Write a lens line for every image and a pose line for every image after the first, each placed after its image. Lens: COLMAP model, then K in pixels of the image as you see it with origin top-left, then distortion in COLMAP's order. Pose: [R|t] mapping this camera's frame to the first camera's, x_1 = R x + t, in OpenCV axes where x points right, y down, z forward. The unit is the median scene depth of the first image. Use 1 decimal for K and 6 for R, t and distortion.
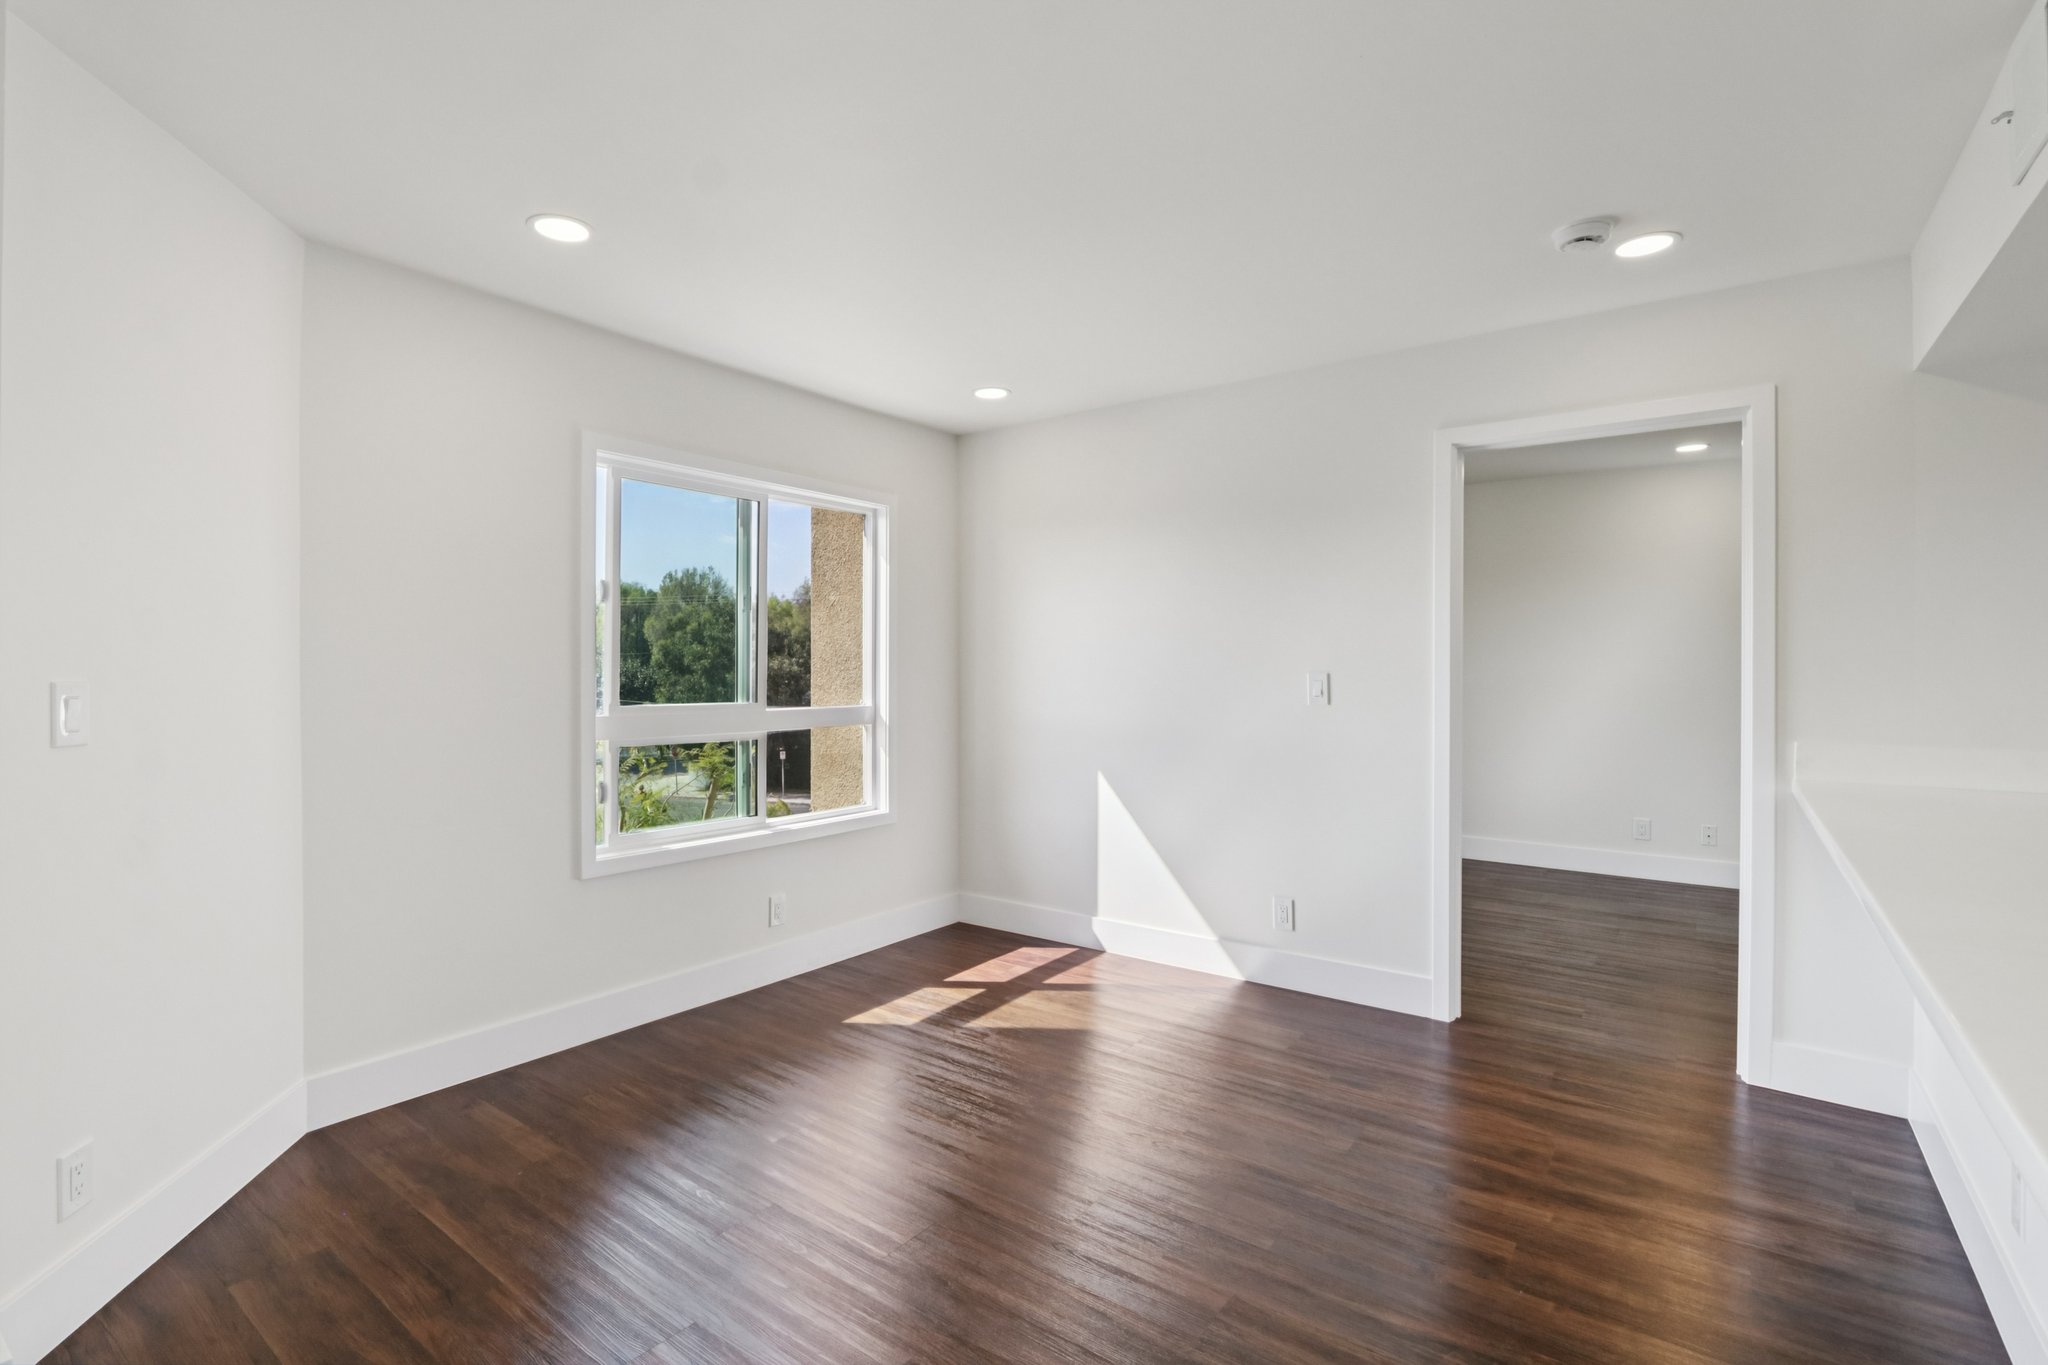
lens RADIAL K [[961.0, 0, 979.8], [0, 961.0, 668.3], [0, 0, 1]] dist [-0.013105, 0.000450]
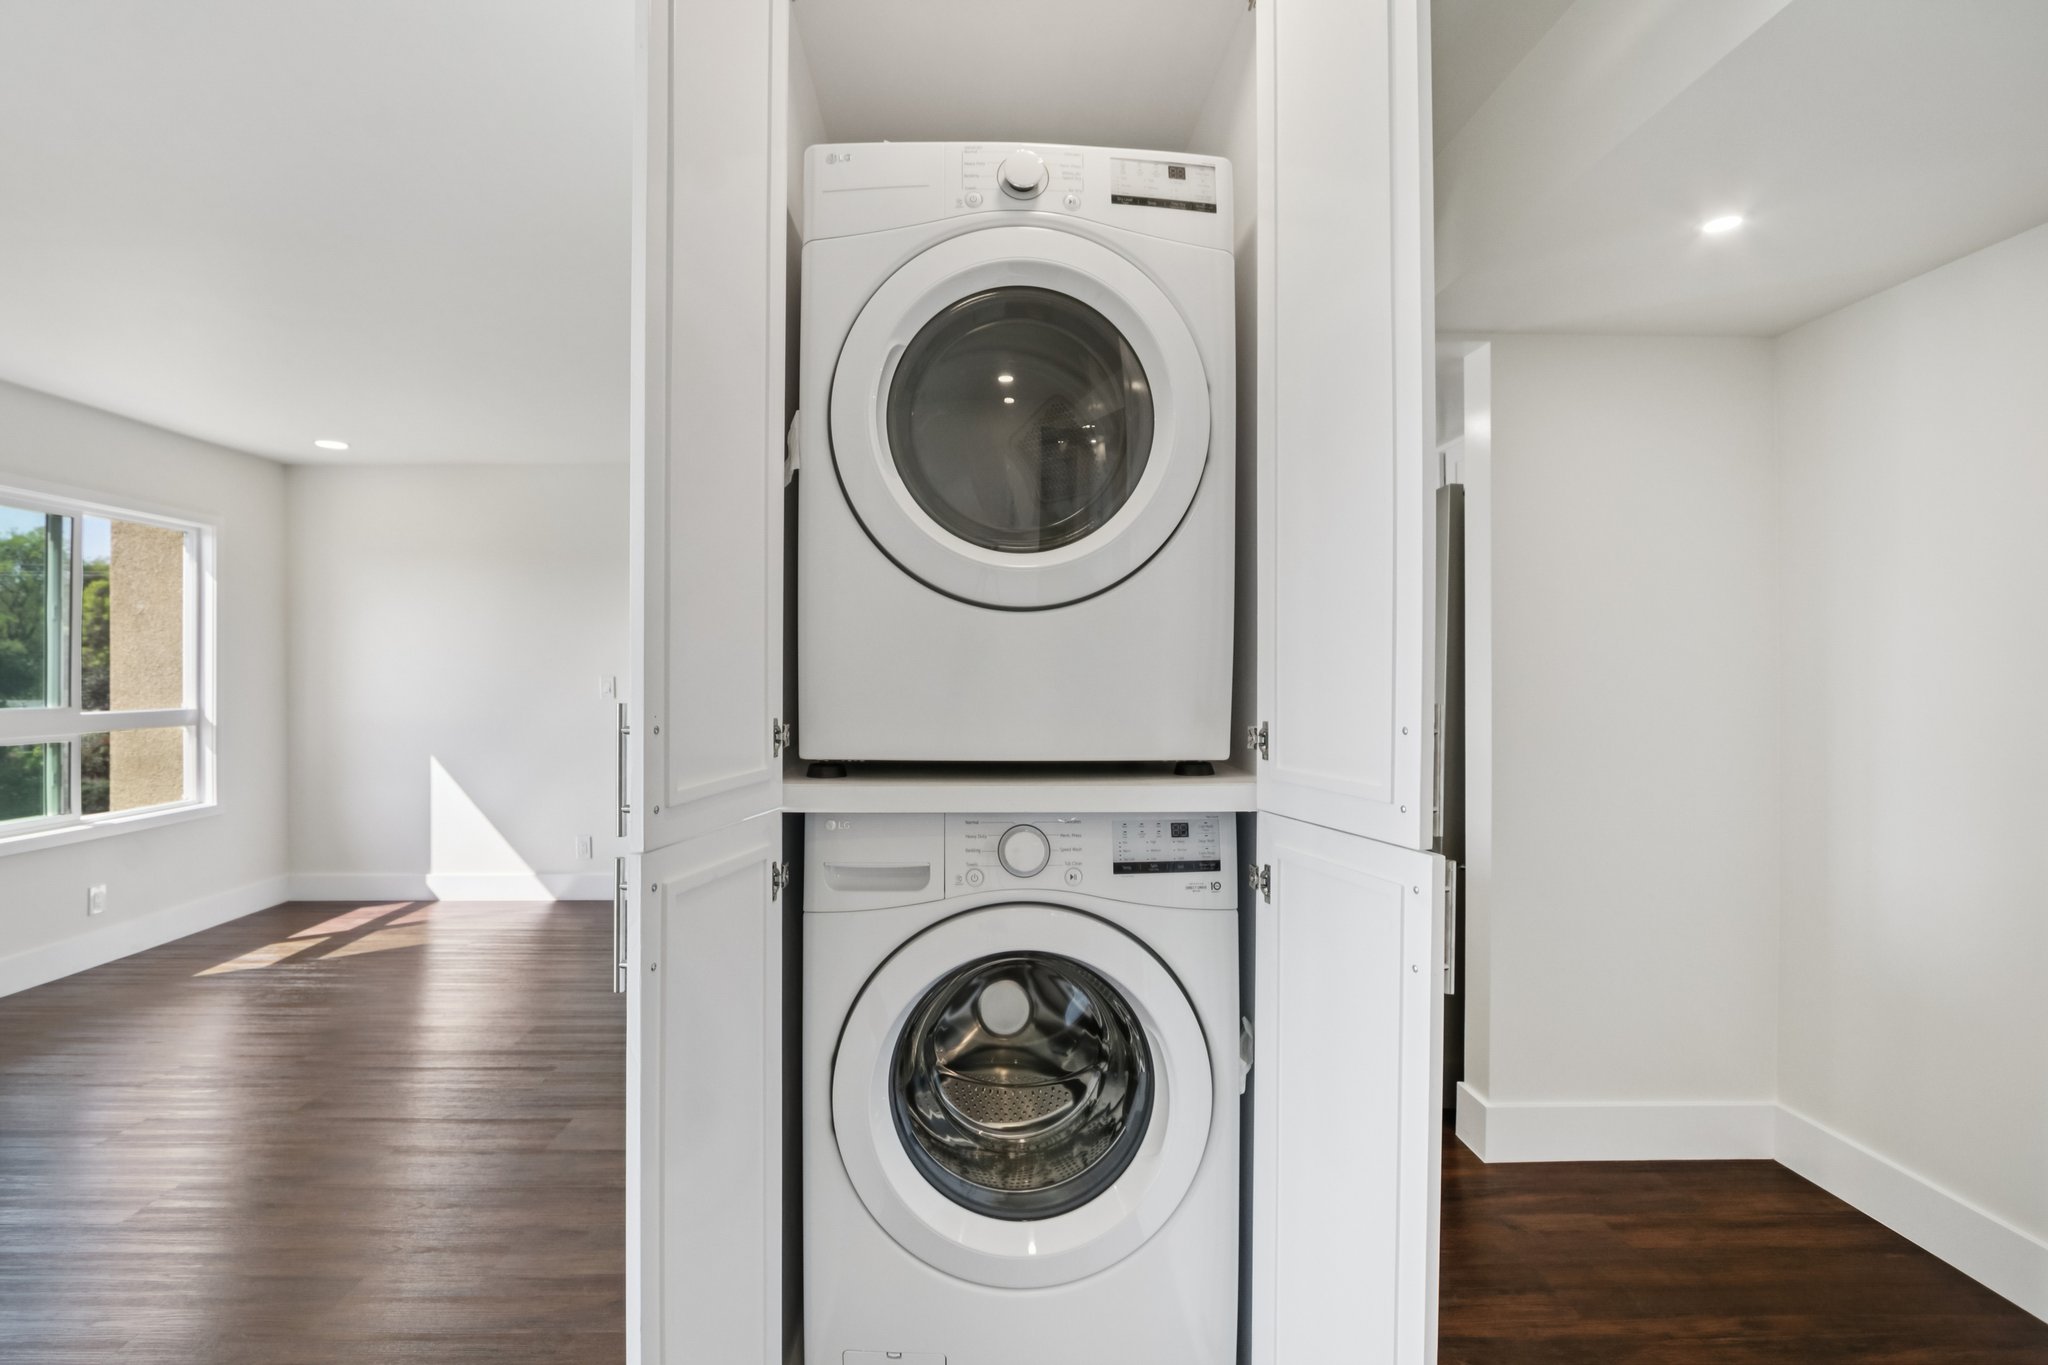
lens RADIAL K [[961.0, 0, 979.8], [0, 961.0, 668.3], [0, 0, 1]] dist [-0.013105, 0.000450]
pose [[0.785548, -0.000500, 0.618801, -0.091133], [0.001824, 0.999997, -0.001507, -0.003630], [-0.618798, 0.002312, 0.785546, -0.441390]]
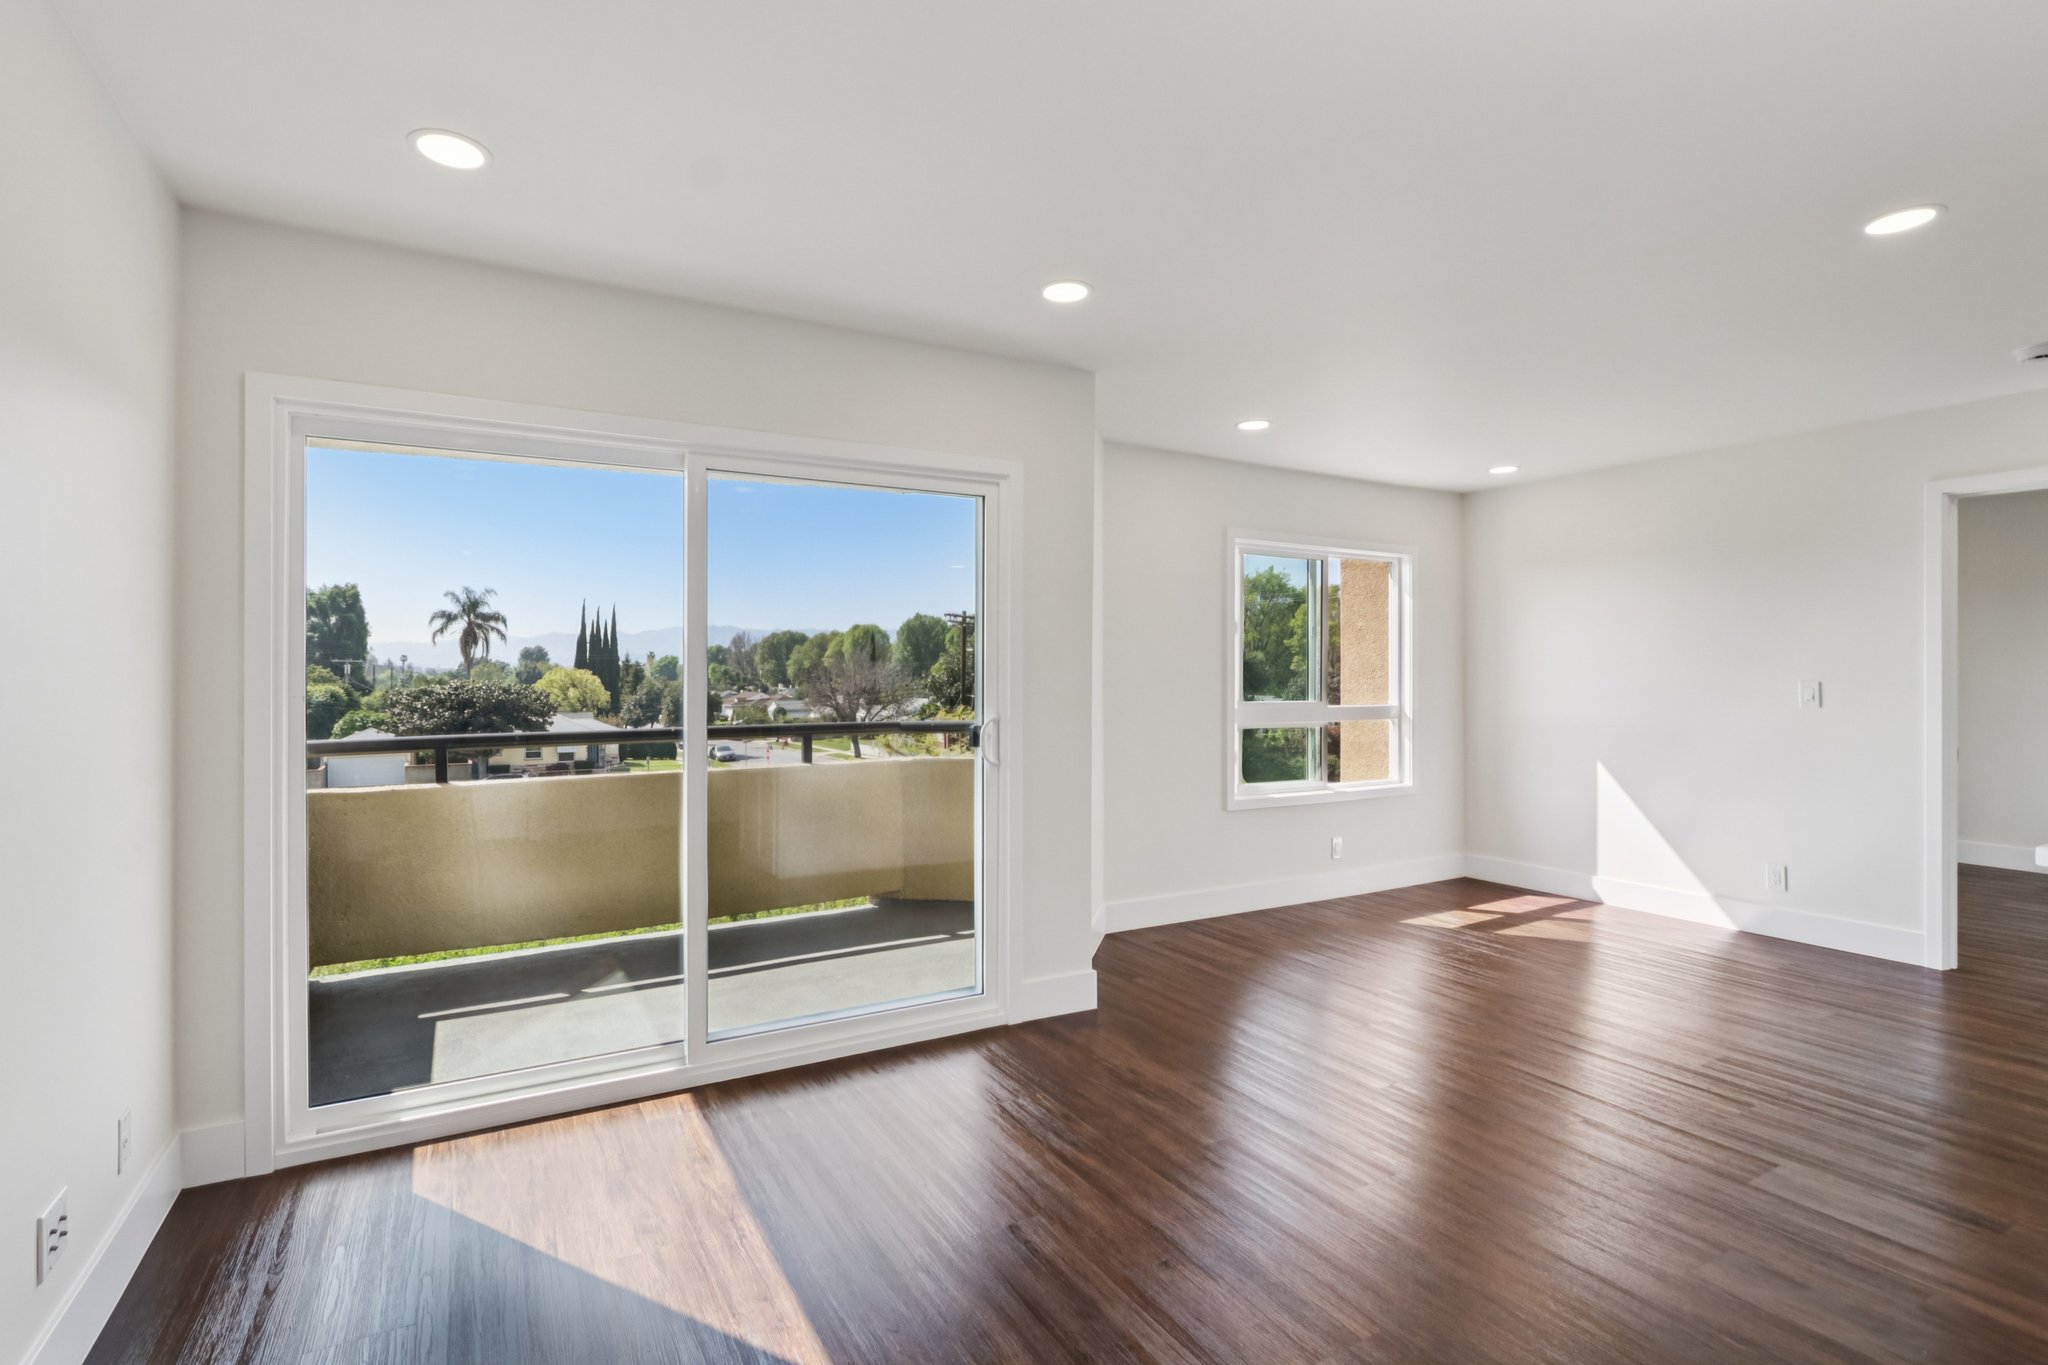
lens RADIAL K [[961.0, 0, 979.8], [0, 961.0, 668.3], [0, 0, 1]] dist [-0.013105, 0.000450]
pose [[0.918335, -0.002451, -0.395796, -0.131190], [0.000031, 0.999981, -0.006120, -0.004398], [0.395804, 0.005608, 0.918318, -0.502195]]
